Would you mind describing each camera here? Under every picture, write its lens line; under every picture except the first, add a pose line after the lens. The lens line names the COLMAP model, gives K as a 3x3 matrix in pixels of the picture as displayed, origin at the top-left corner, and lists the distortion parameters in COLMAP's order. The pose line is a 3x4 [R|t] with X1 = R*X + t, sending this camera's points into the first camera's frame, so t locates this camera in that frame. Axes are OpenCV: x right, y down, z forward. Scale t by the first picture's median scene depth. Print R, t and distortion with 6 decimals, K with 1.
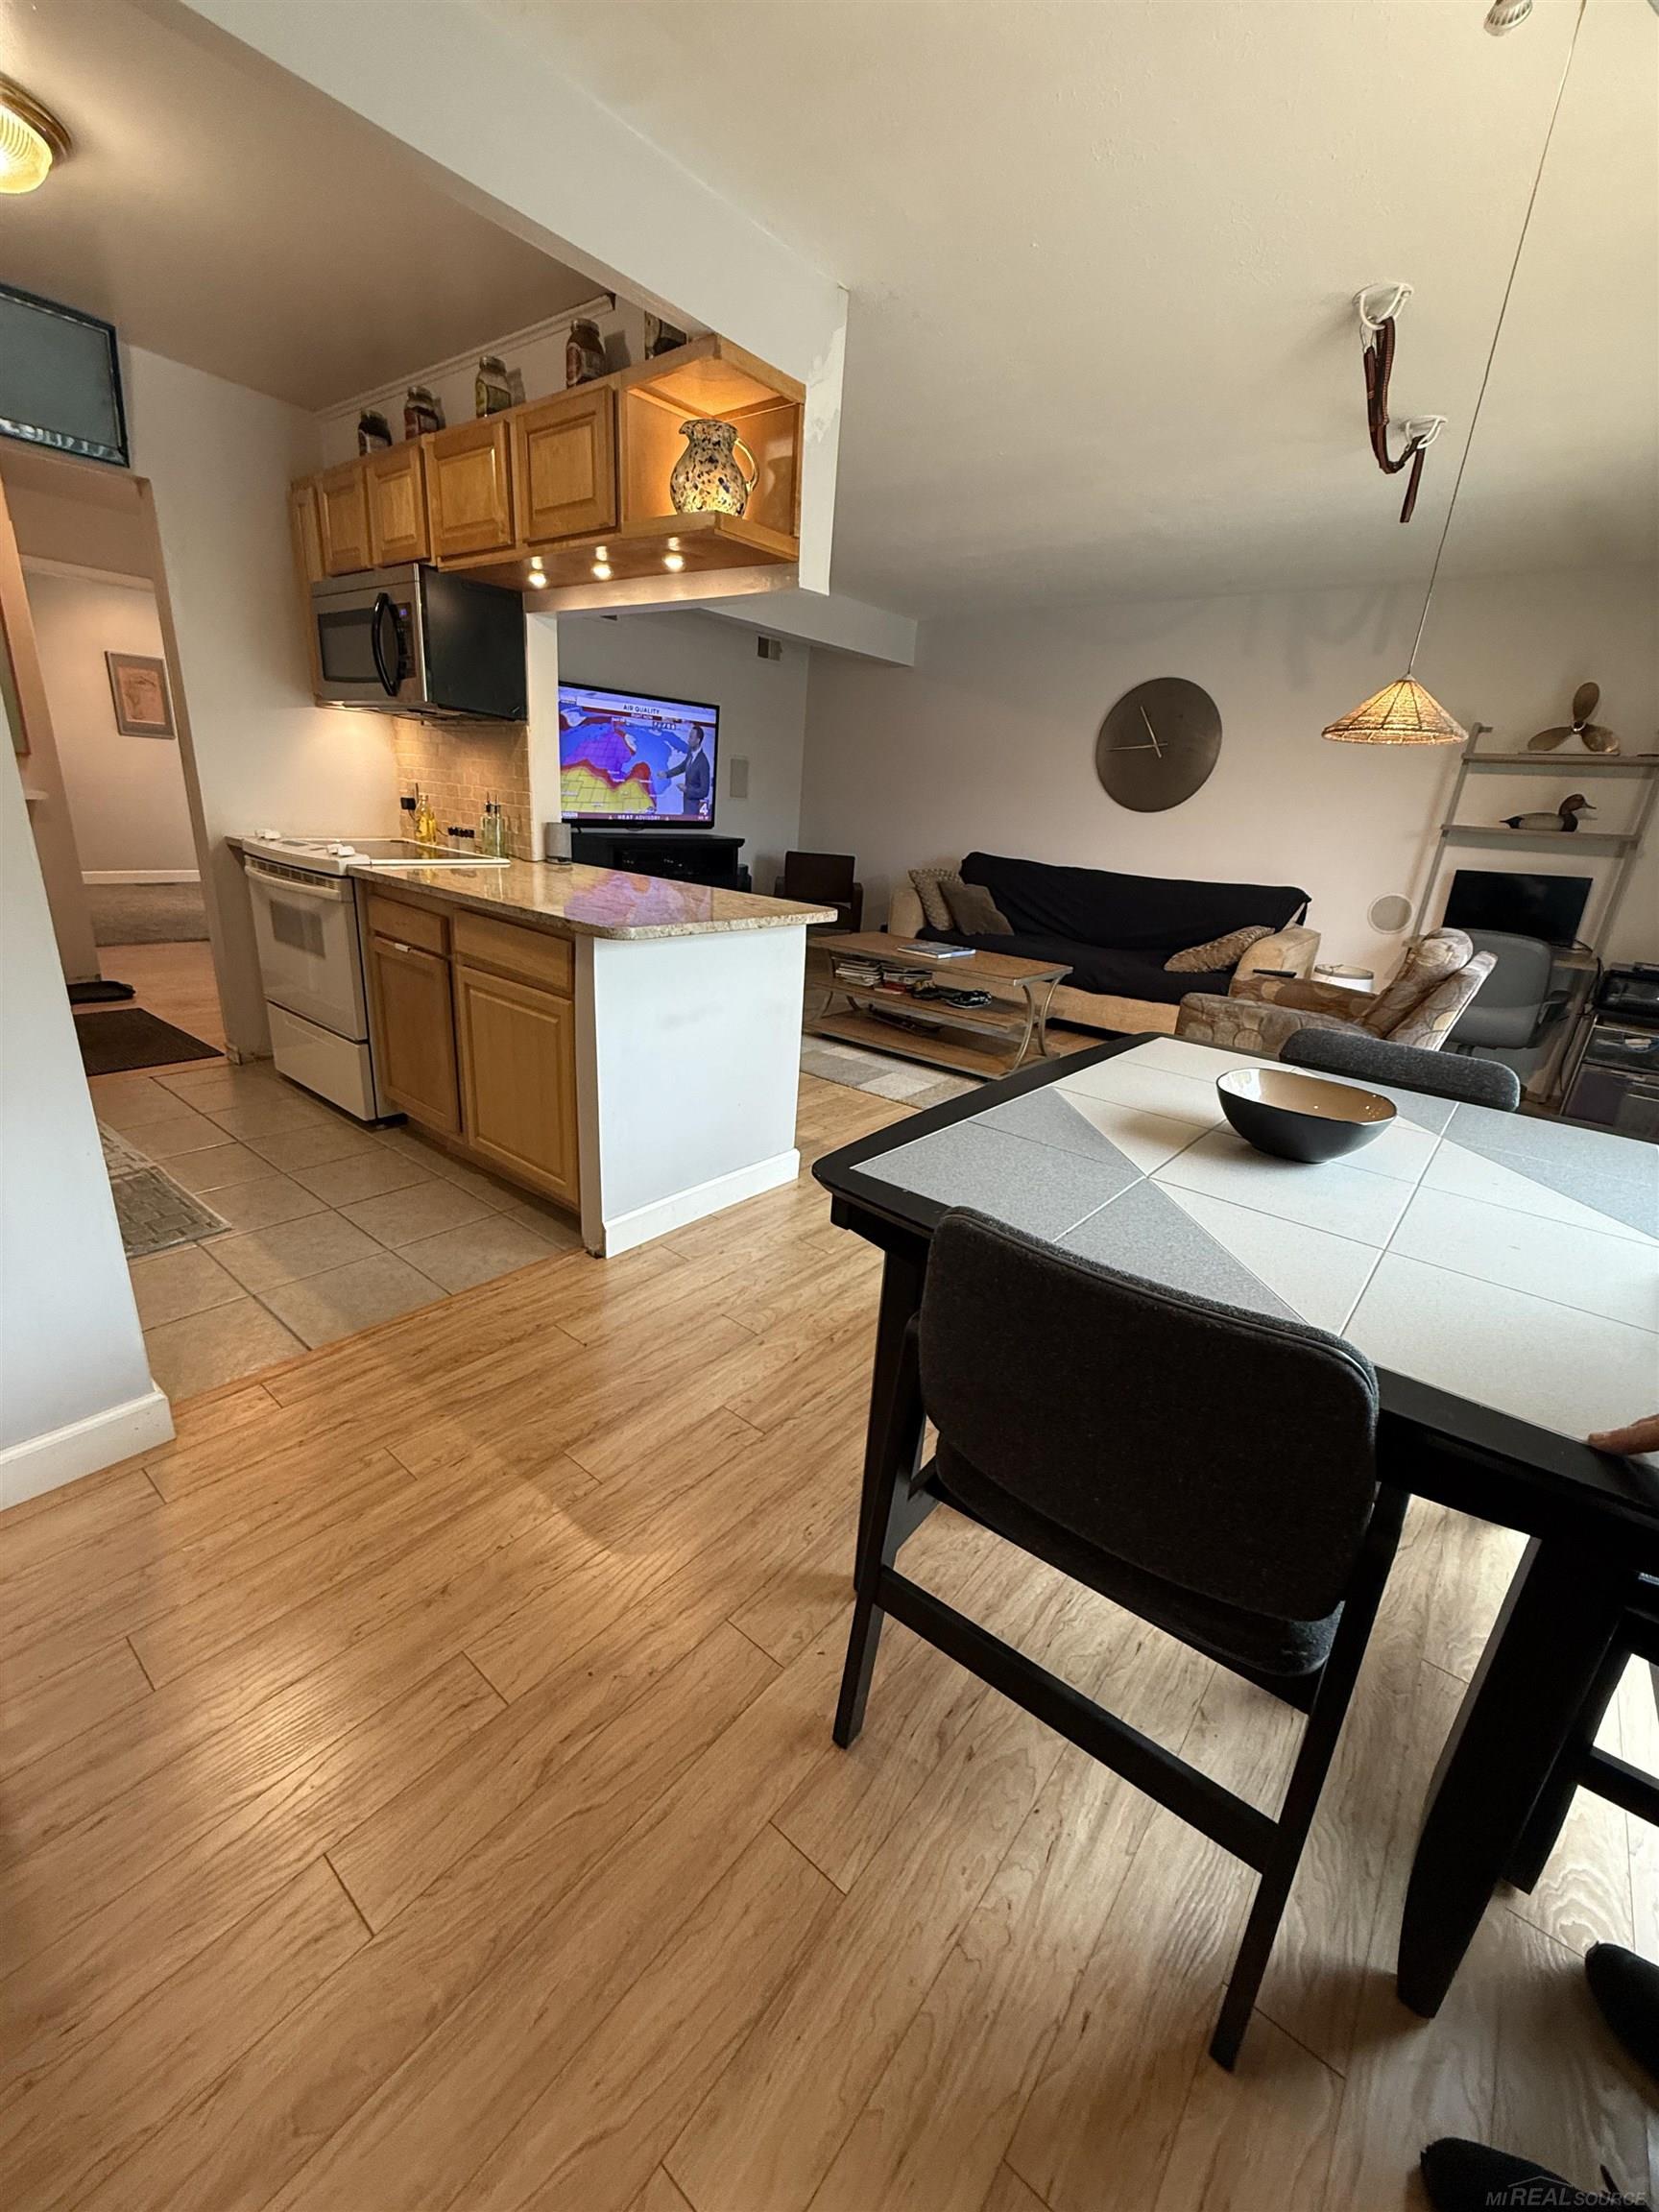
lens RADIAL K [[885.9, 0, 831.7], [0, 885.9, 1100.1], [0, 0, 1]] dist [0.001743, -0.000380]
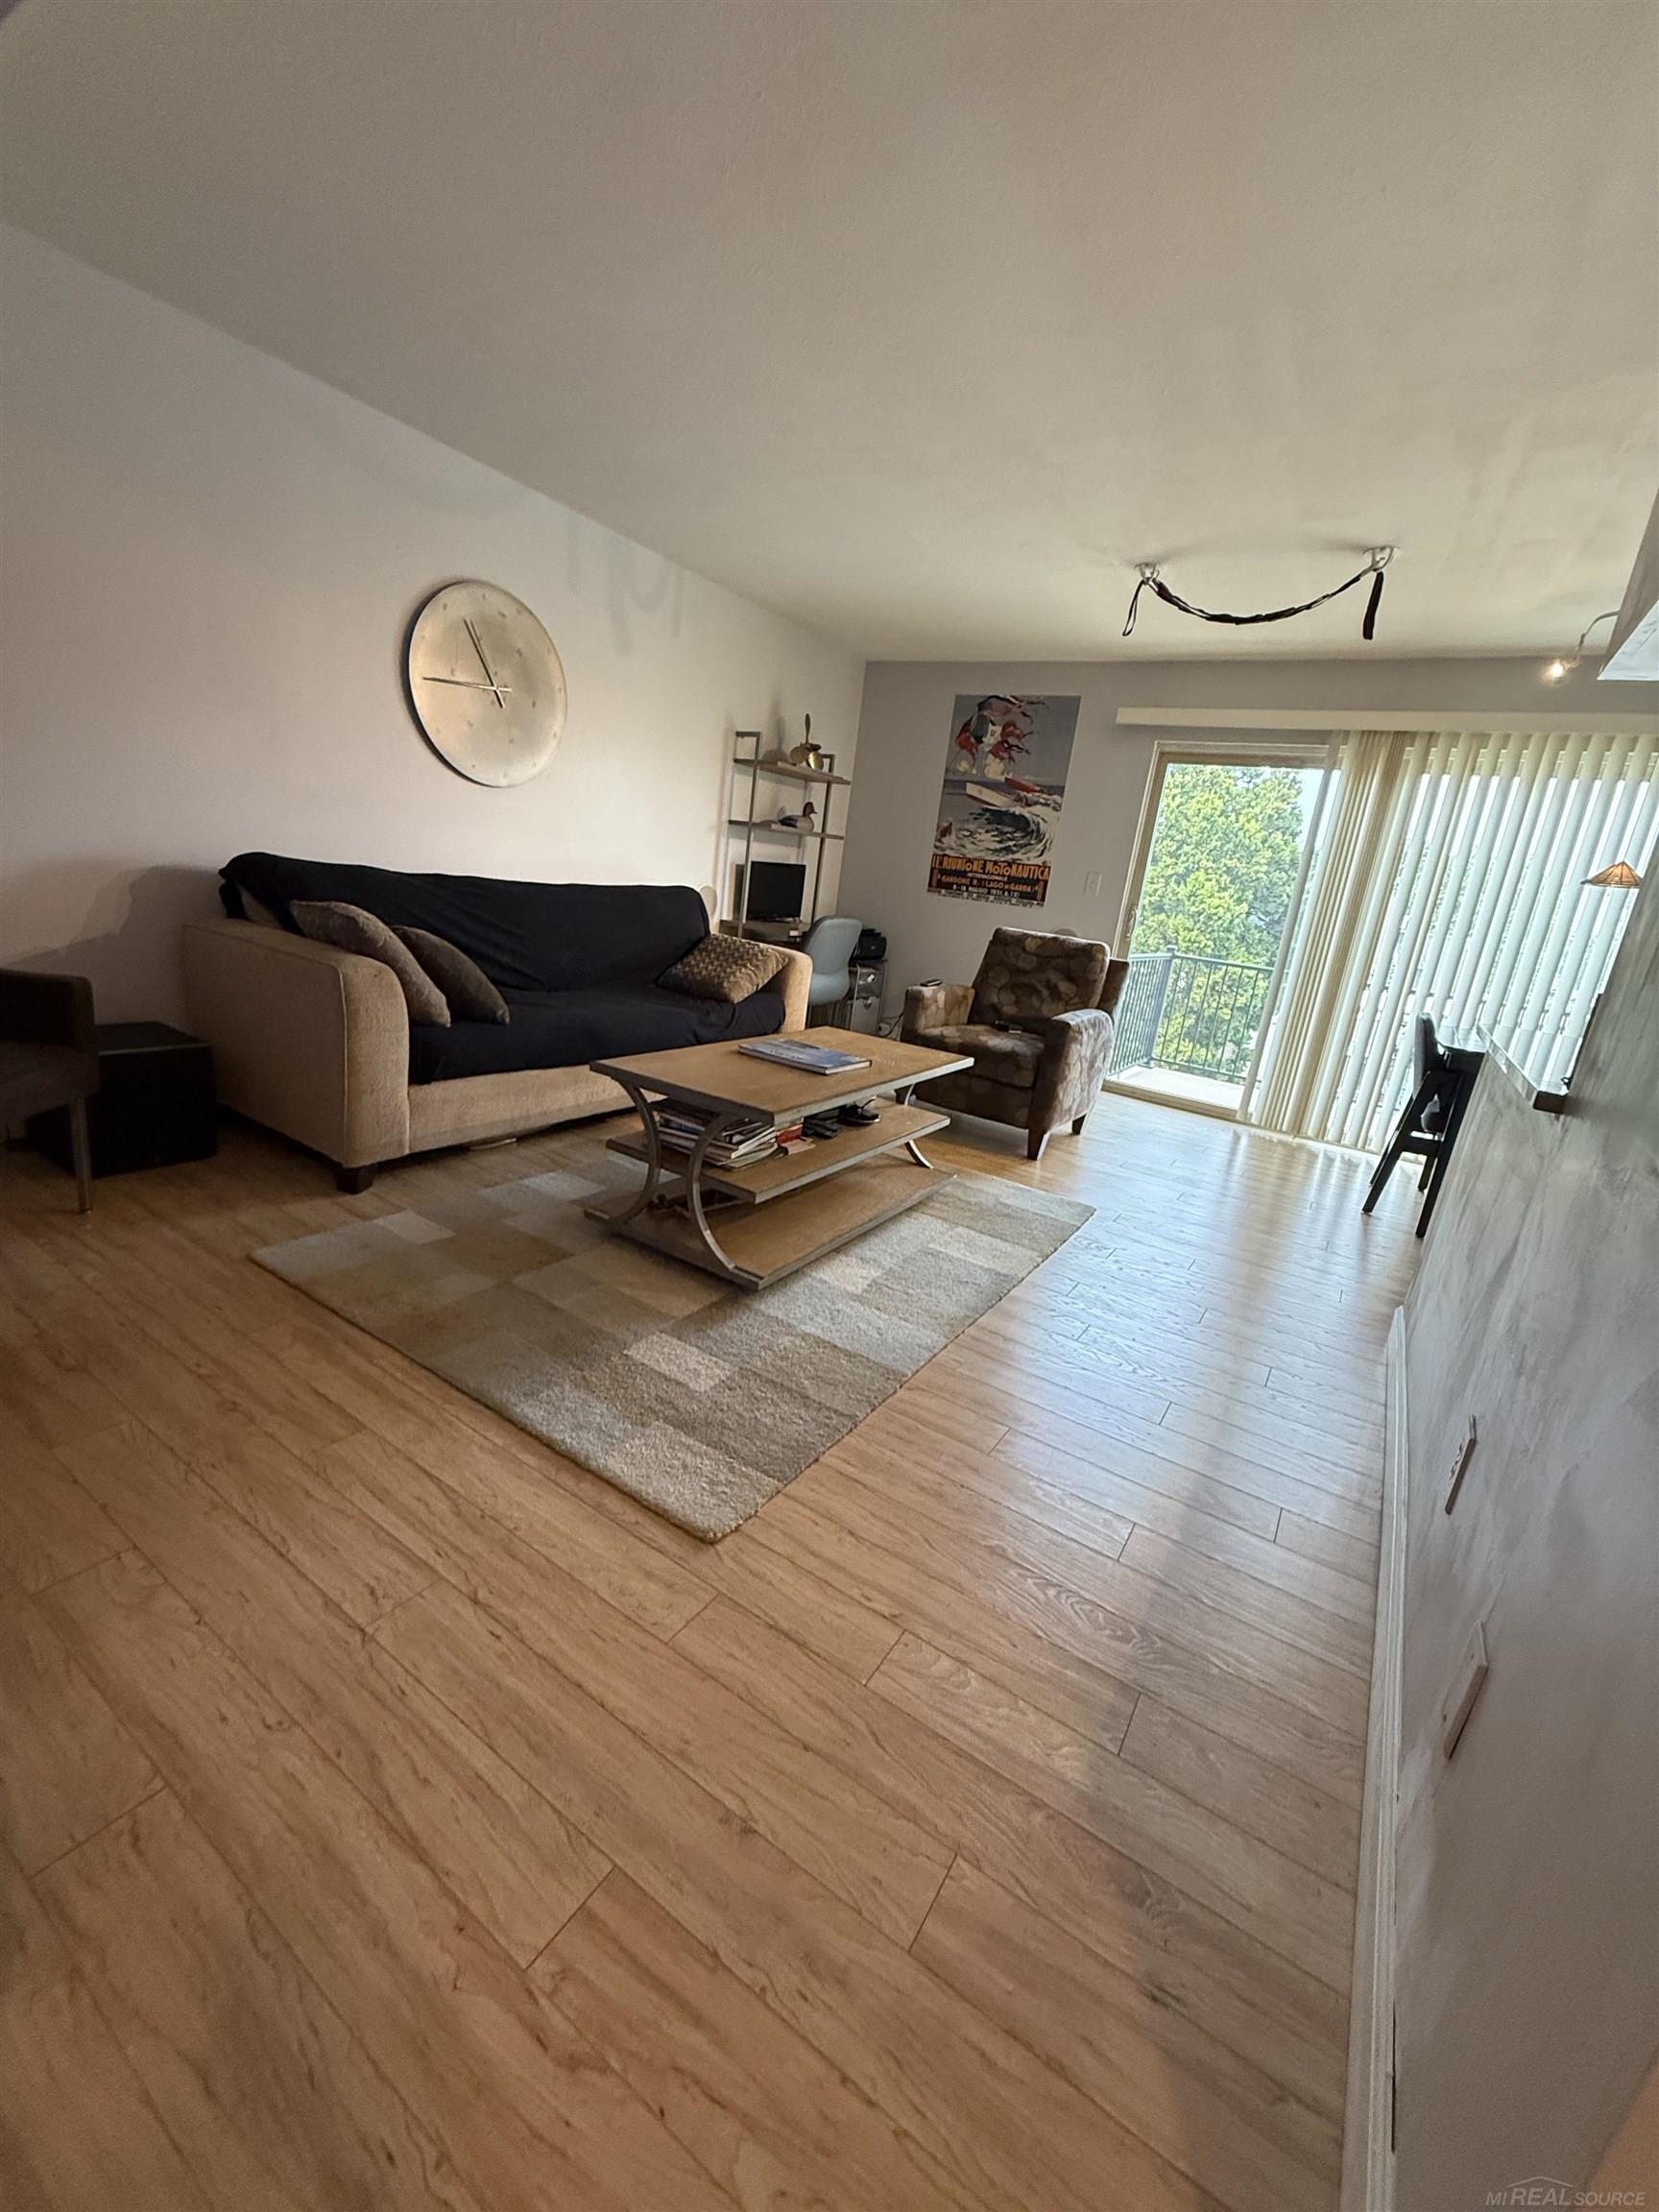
lens RADIAL K [[885.9, 0, 829.2], [0, 885.9, 1100.4], [0, 0, 1]] dist [0.001743, -0.000380]
pose [[-0.092306, -0.330825, 0.939167, -0.696716], [0.204569, 0.916773, 0.343043, -0.510684], [-0.974490, 0.223789, -0.016947, 1.459115]]
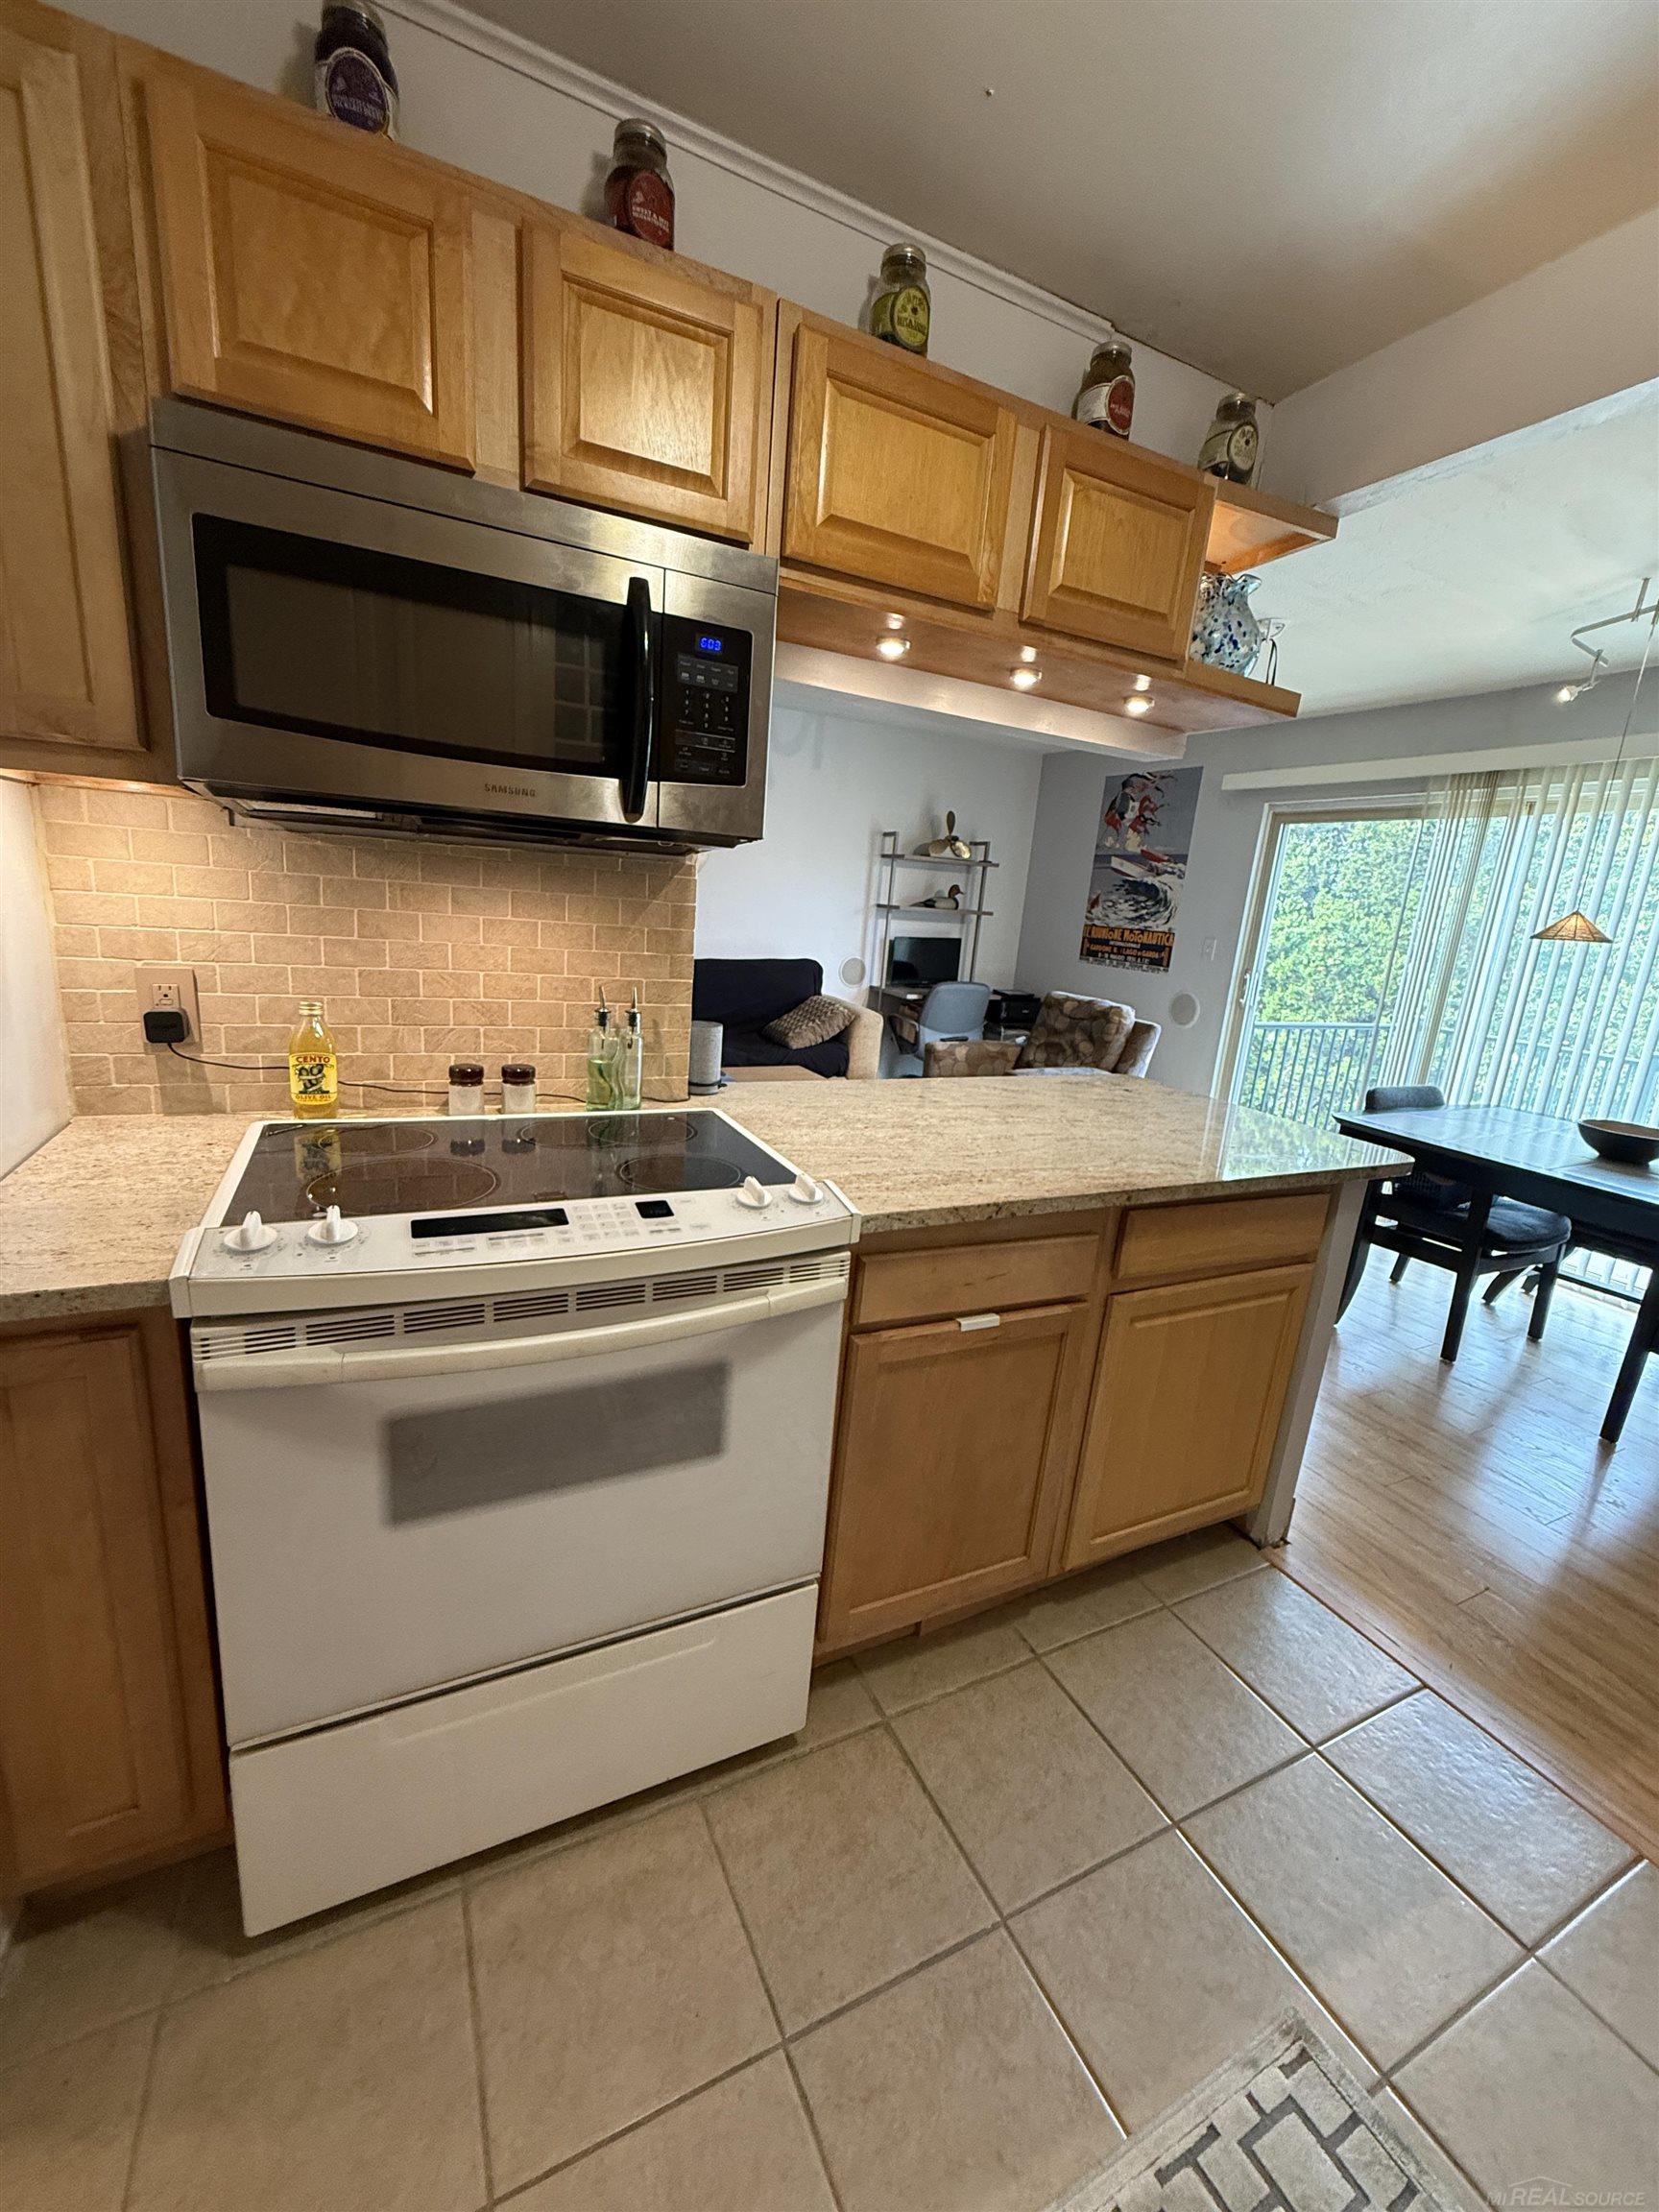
lens RADIAL K [[885.9, 0, 833.1], [0, 885.9, 1100.5], [0, 0, 1]] dist [0.001743, -0.000380]
pose [[0.427607, -0.243667, 0.870505, -0.841078], [0.252063, 0.956931, 0.144042, -0.351195], [-0.868111, 0.157828, 0.470609, 0.716571]]
